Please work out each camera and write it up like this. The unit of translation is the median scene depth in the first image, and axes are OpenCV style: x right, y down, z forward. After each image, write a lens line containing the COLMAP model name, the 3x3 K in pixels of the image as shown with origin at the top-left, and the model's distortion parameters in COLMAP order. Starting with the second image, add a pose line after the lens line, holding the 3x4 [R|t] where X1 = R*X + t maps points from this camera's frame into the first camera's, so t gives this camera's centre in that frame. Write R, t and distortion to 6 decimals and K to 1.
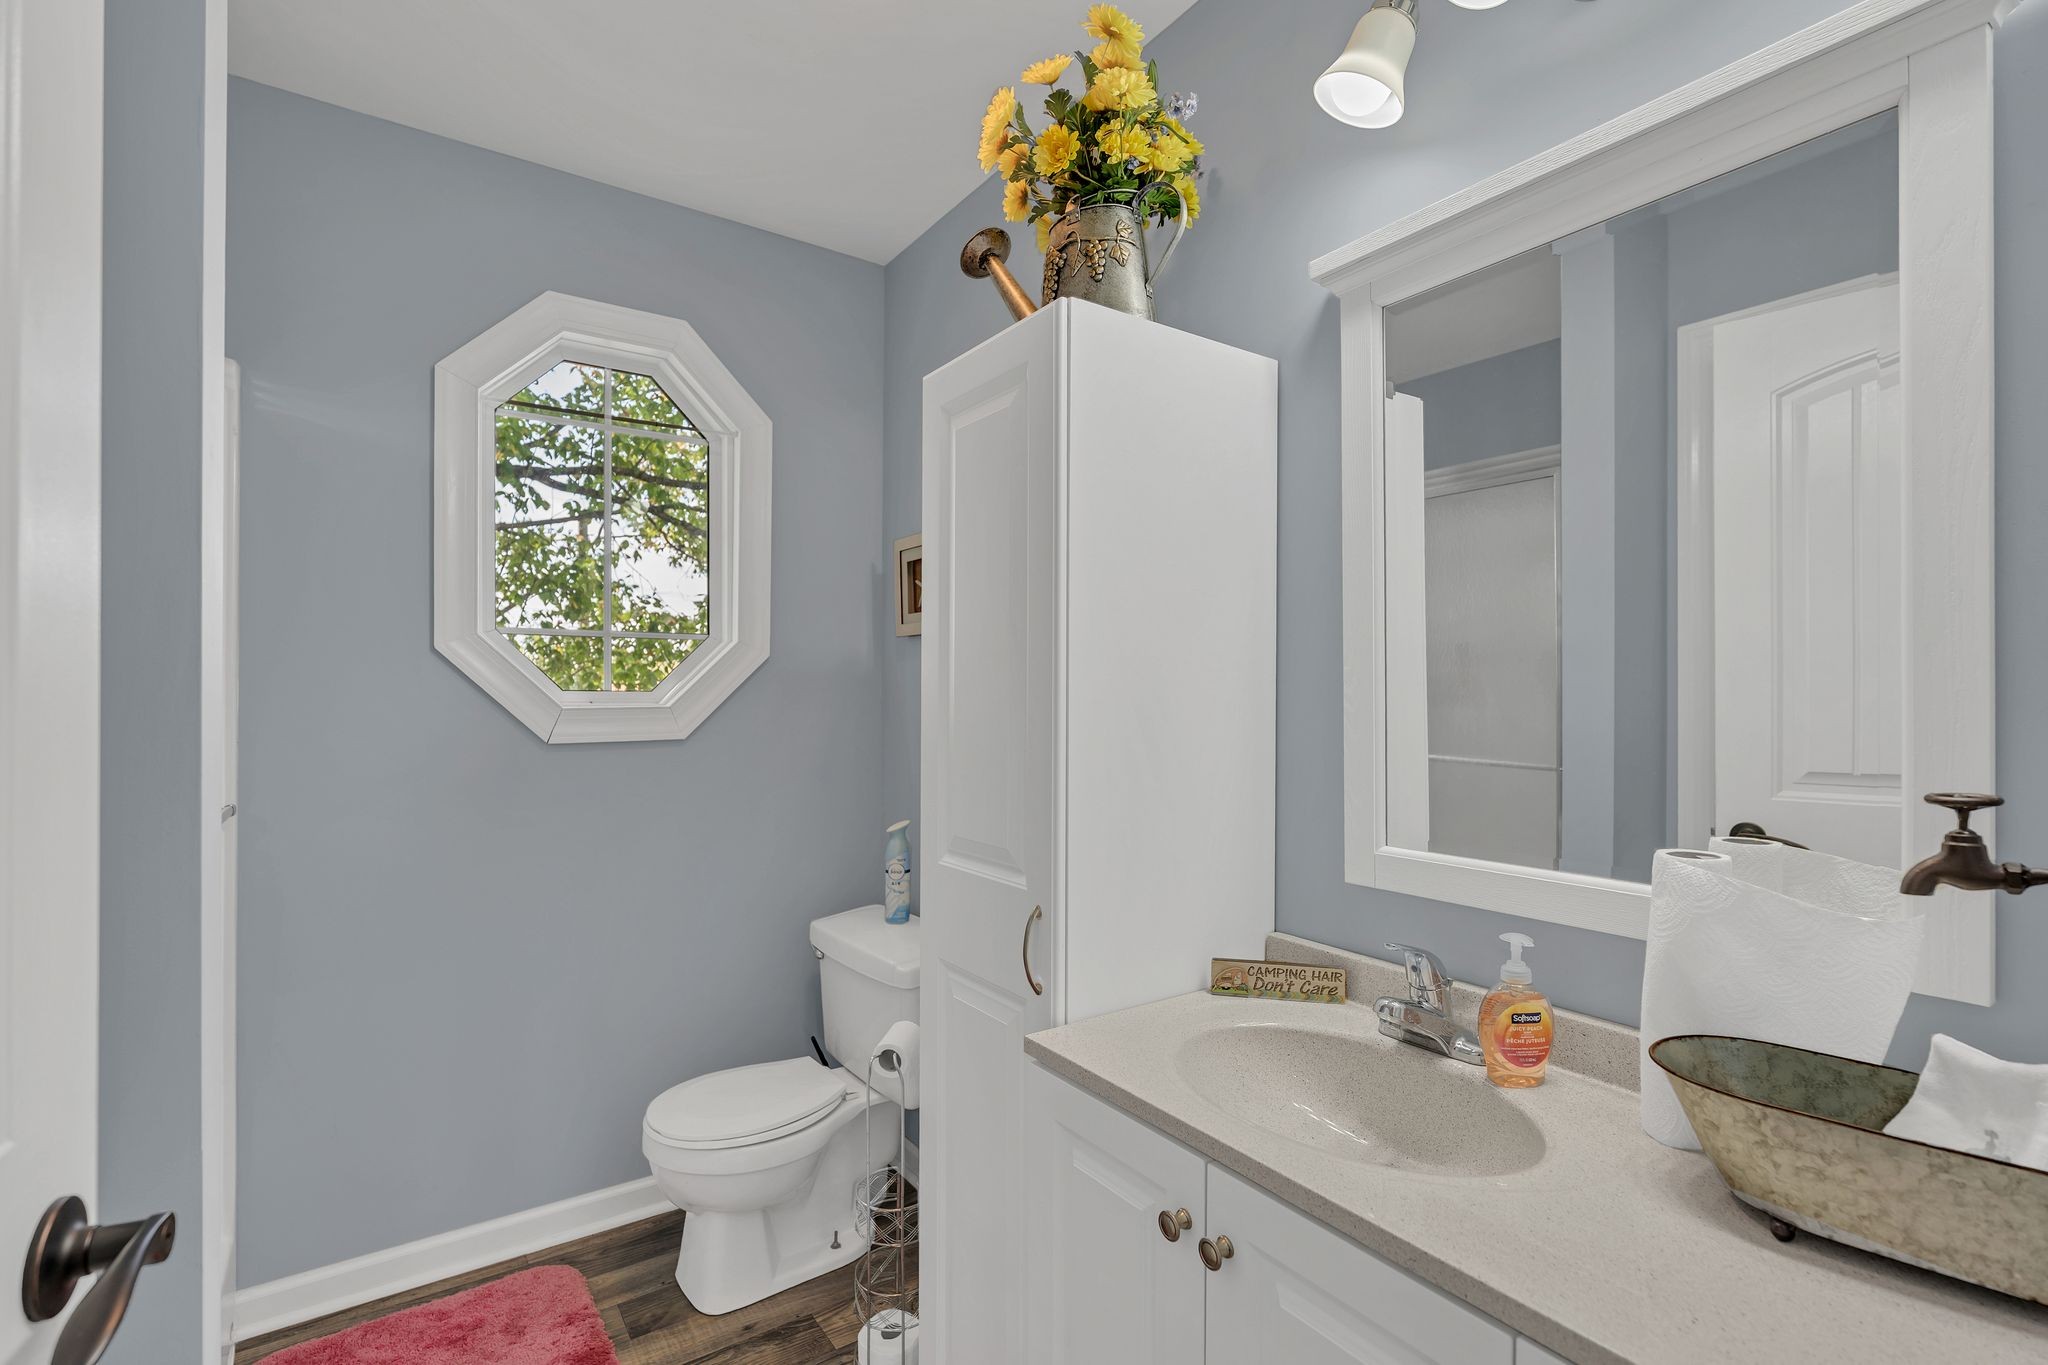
lens RADIAL K [[927.0, 0, 1034.0], [0, 927.0, 685.8], [0, 0, 1]] dist [-0.005180, 0.000301]
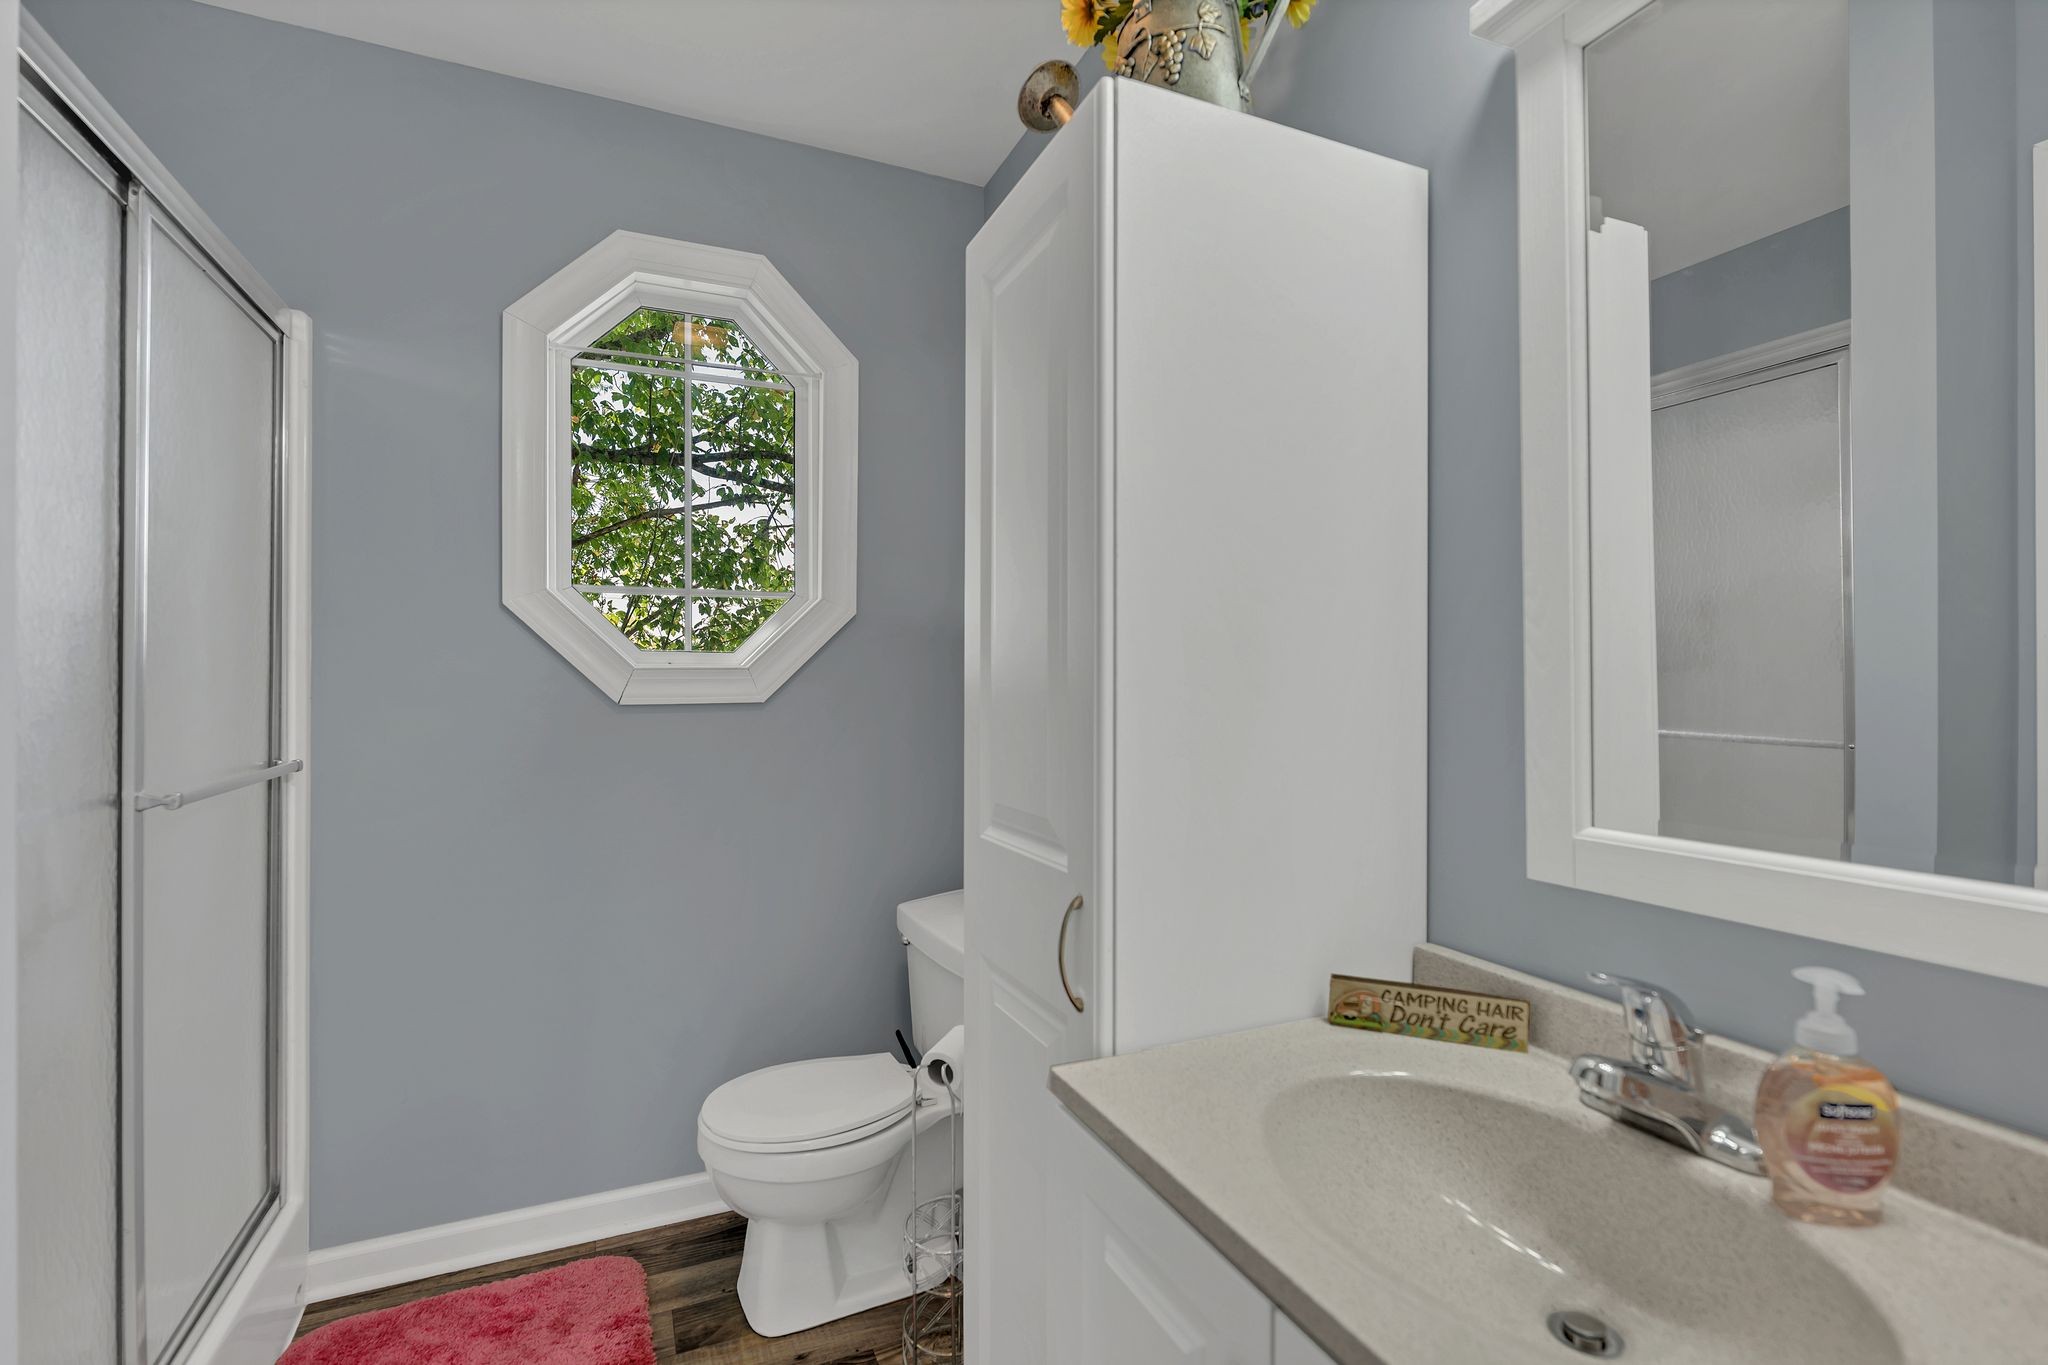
lens RADIAL K [[927.0, 0, 1009.4], [0, 927.0, 680.8], [0, 0, 1]] dist [-0.005180, 0.000301]
pose [[0.978553, -0.007653, -0.205853, 0.077007], [0.009211, 0.999936, 0.006614, 0.043450], [0.205789, -0.008369, 0.978561, 0.186961]]
